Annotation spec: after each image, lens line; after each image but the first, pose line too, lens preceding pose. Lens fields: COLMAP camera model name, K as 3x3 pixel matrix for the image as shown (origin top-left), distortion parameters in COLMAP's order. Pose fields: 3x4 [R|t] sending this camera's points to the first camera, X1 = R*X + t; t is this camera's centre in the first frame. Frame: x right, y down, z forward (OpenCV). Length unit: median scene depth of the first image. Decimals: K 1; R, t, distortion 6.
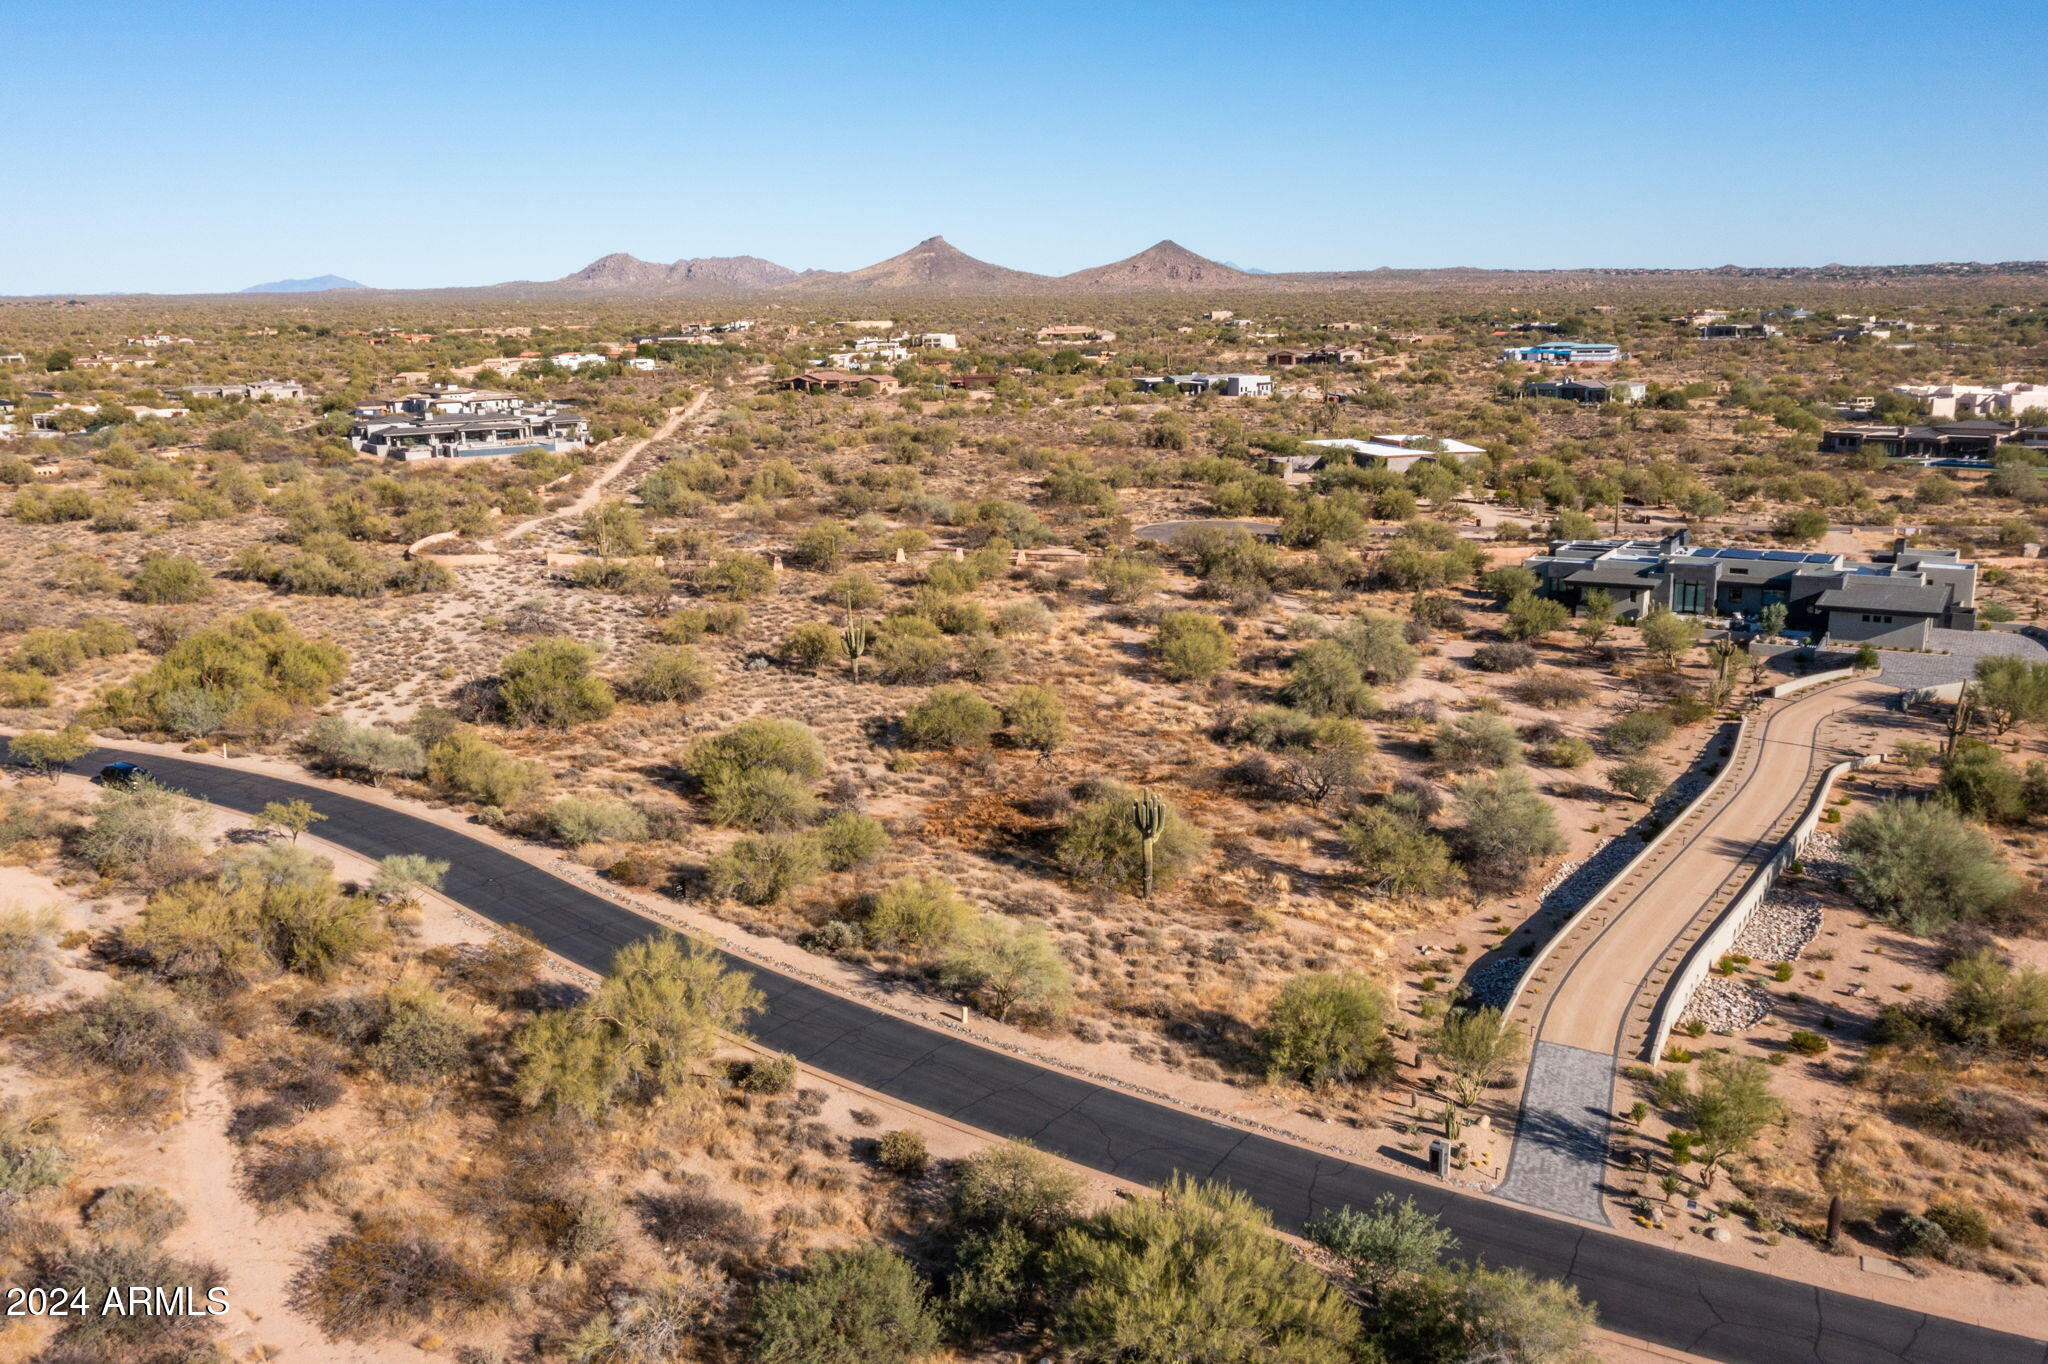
lens RADIAL K [[1603.8, 0, 1024.0], [0, 1603.8, 682.0], [0, 0, 1]] dist [-0.006274, 0.009051]
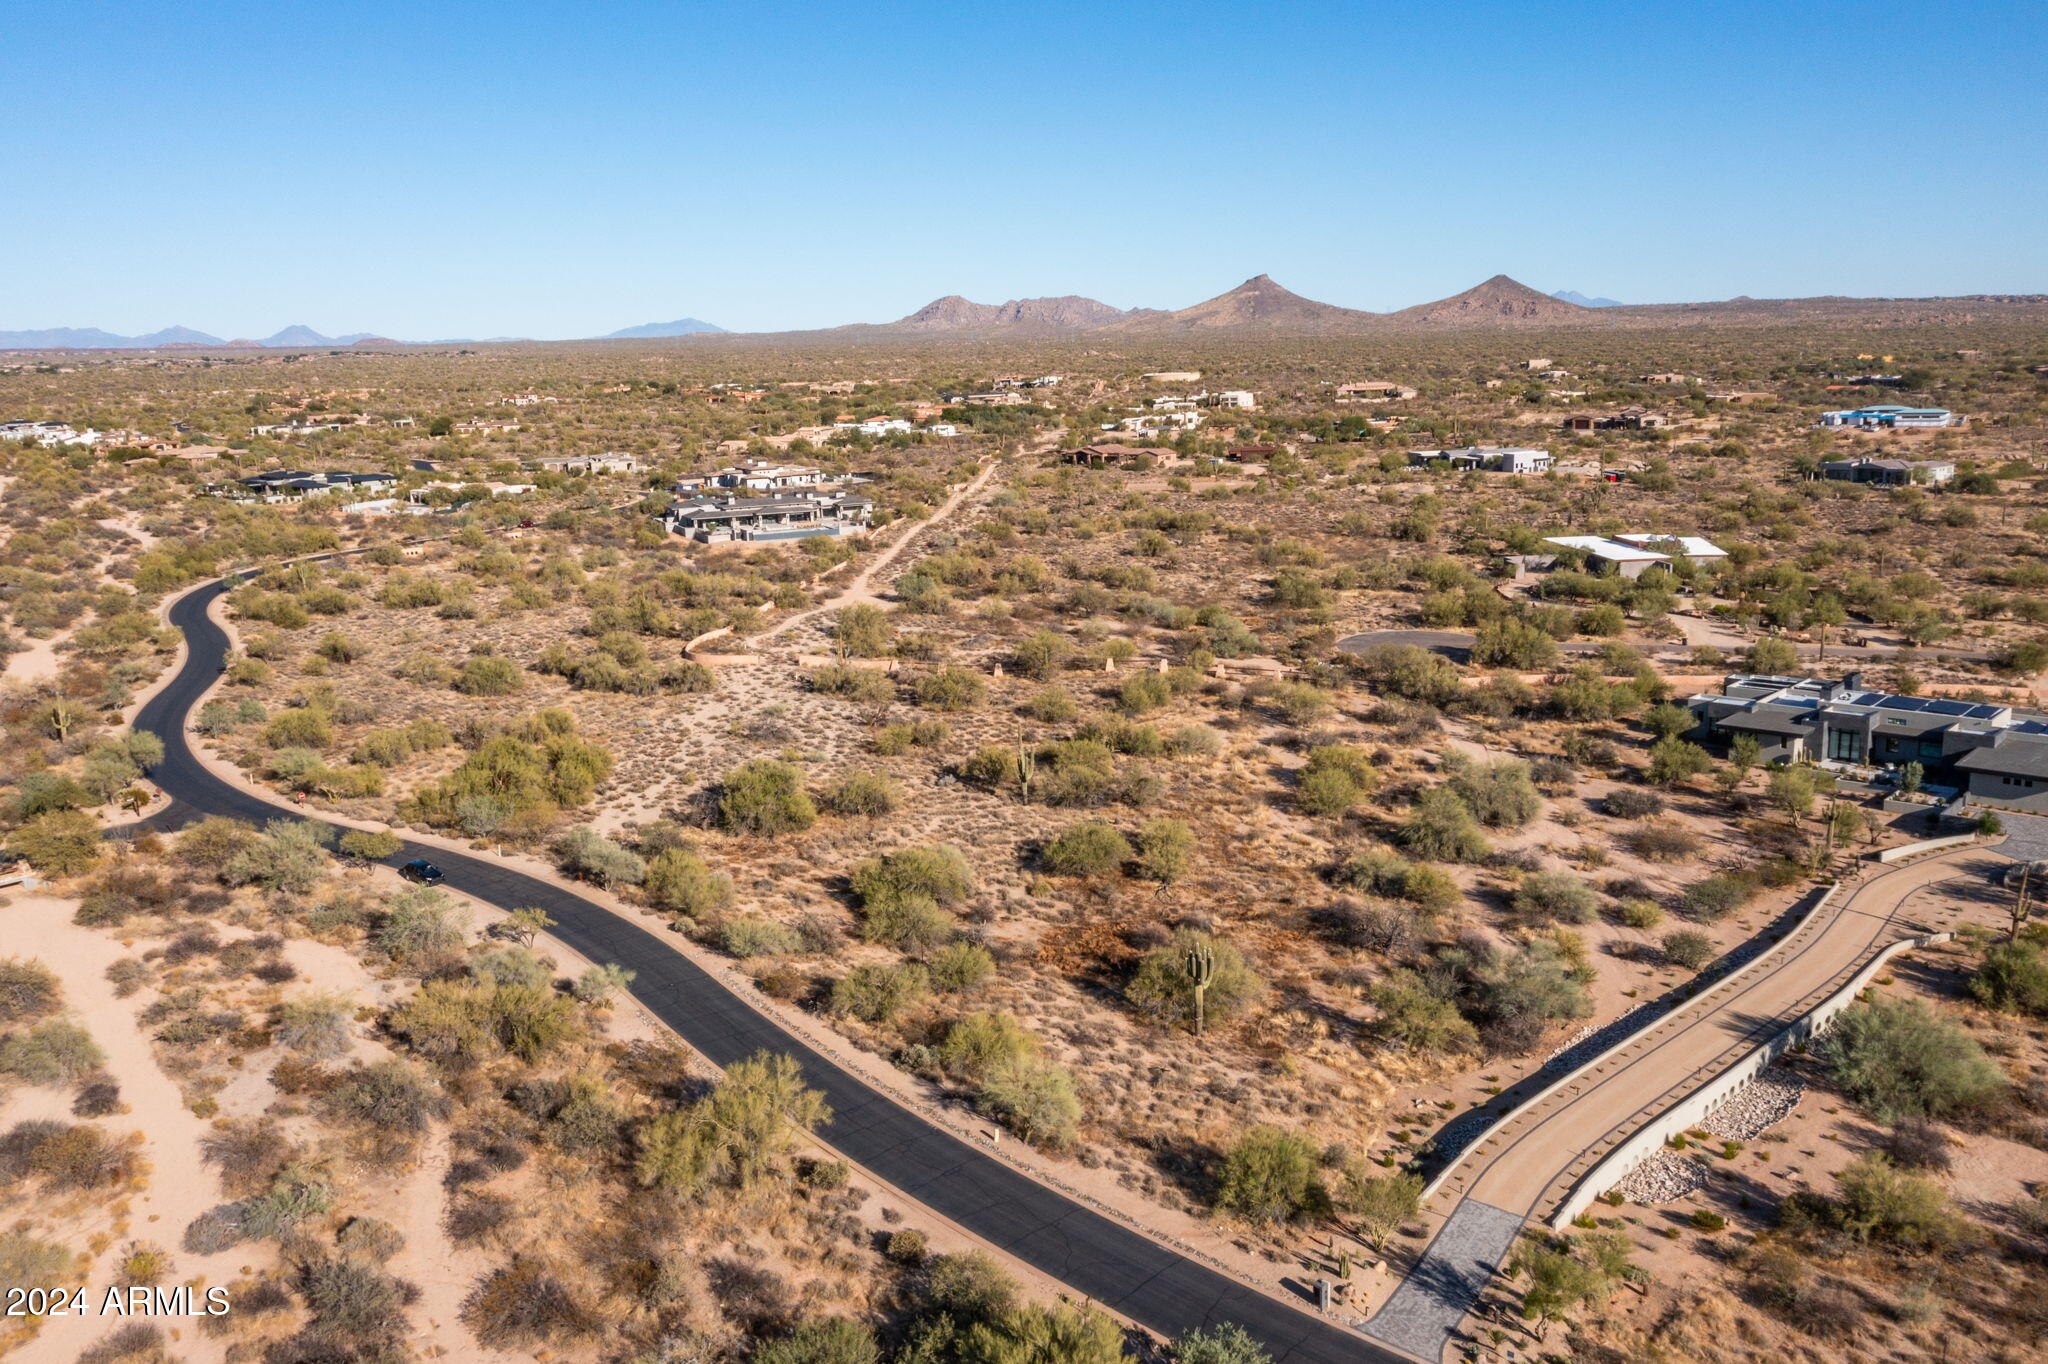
lens RADIAL K [[1603.8, 0, 1024.0], [0, 1603.8, 682.0], [0, 0, 1]] dist [-0.006274, 0.009051]
pose [[0.981192, 0.028587, -0.190908, 0.128979], [-0.033375, 0.999203, -0.021911, -0.071619], [0.190129, 0.027871, 0.981363, -0.139705]]
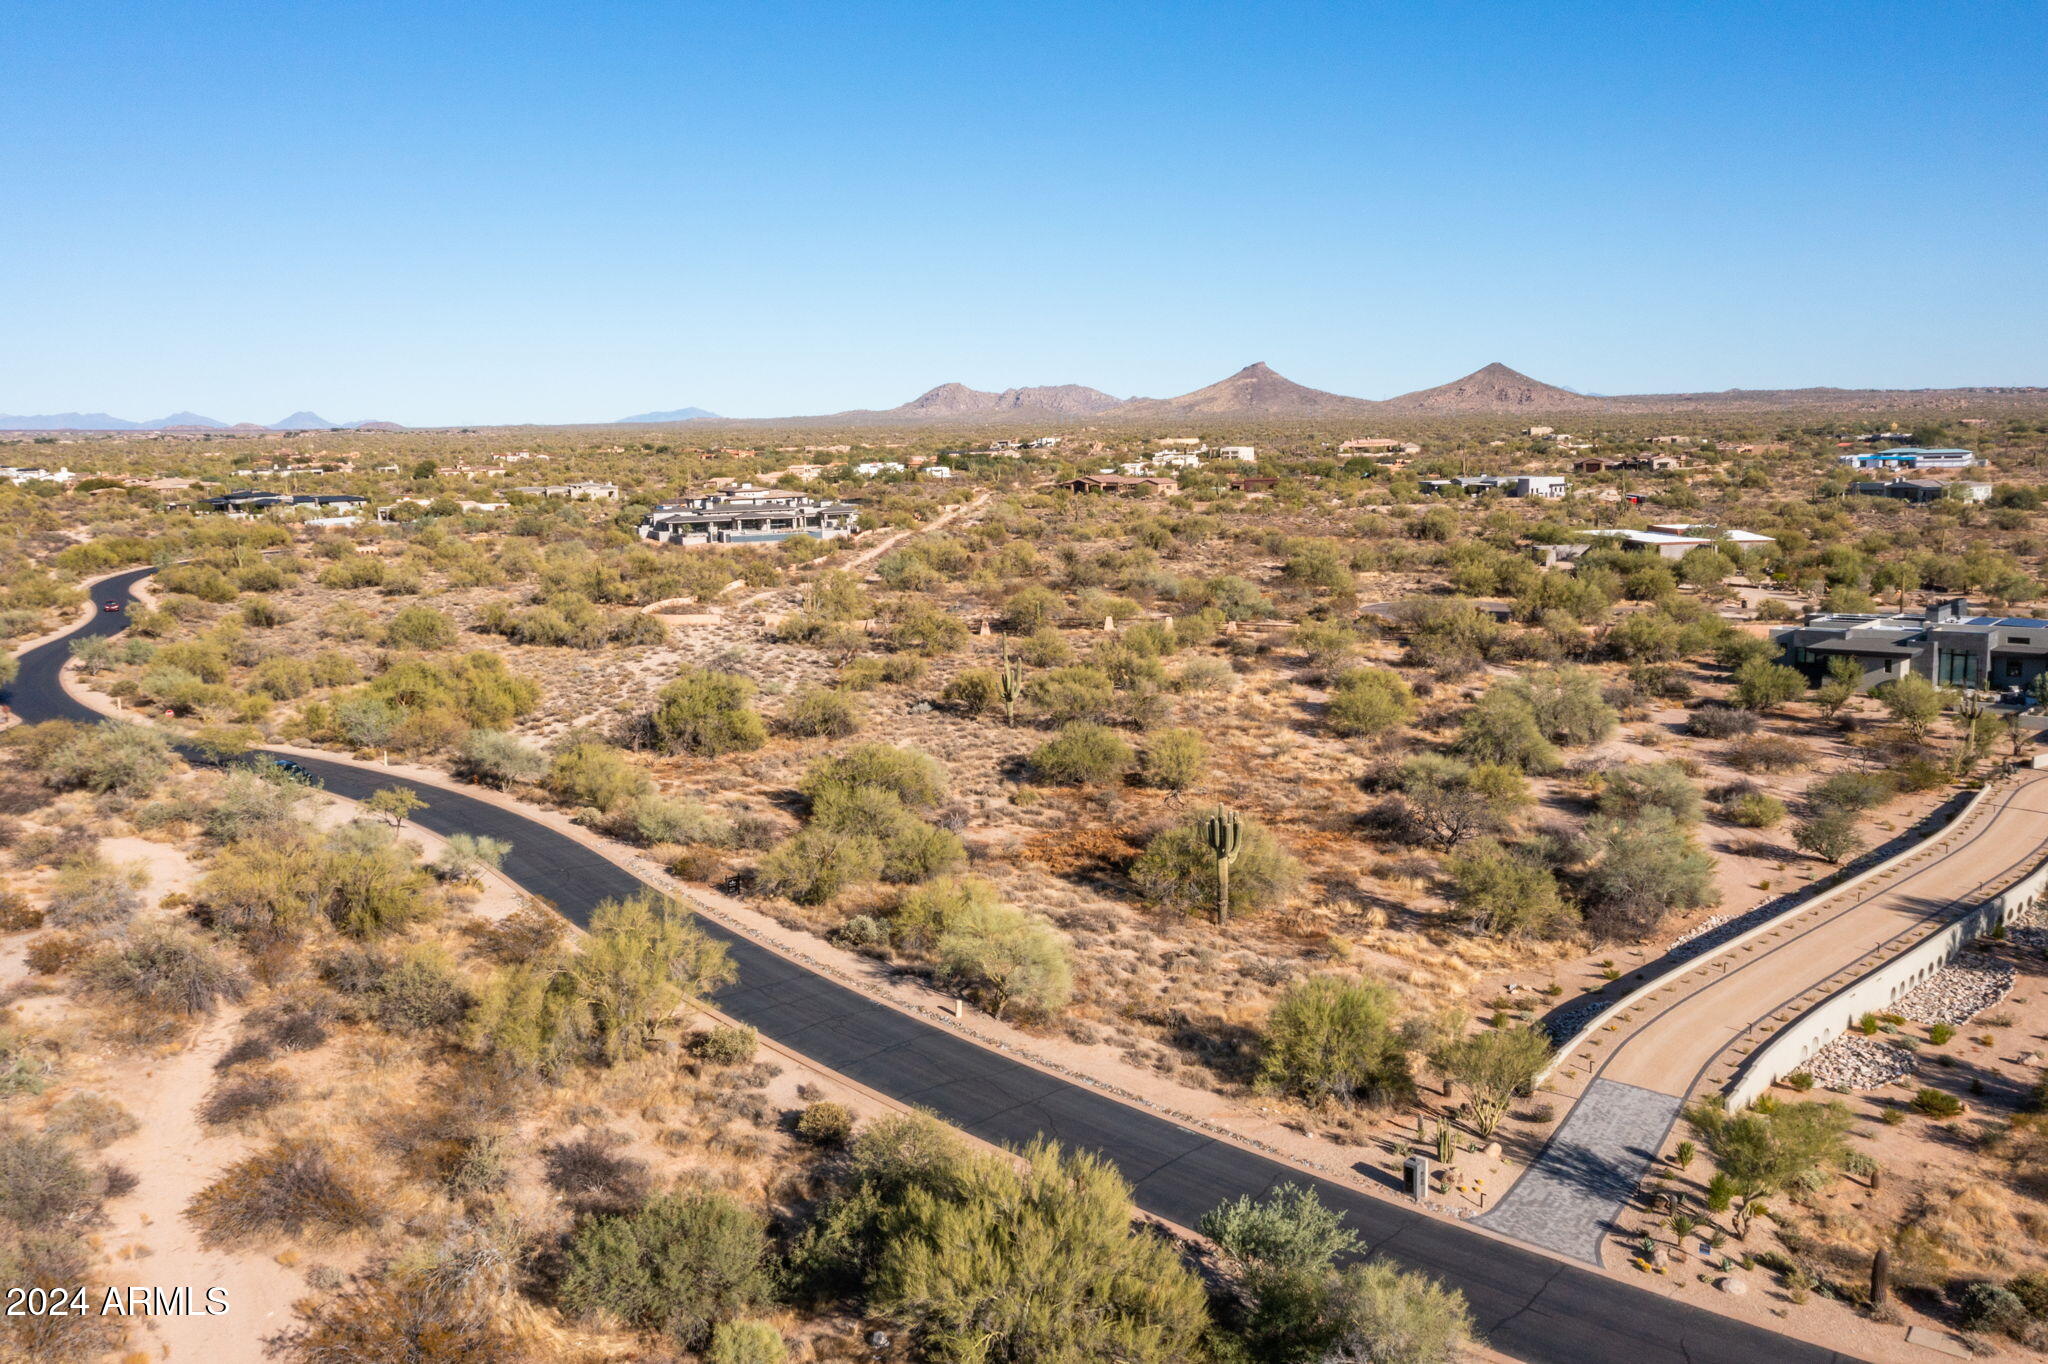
lens RADIAL K [[1612.5, 0, 1024.0], [0, 1612.5, 682.0], [0, 0, 1]] dist [-0.003646, 0.001040]
pose [[0.981387, 0.024831, -0.190427, 0.106015], [-0.039035, 0.996698, -0.071202, 0.050707], [0.188031, 0.077310, 0.979116, 0.044170]]
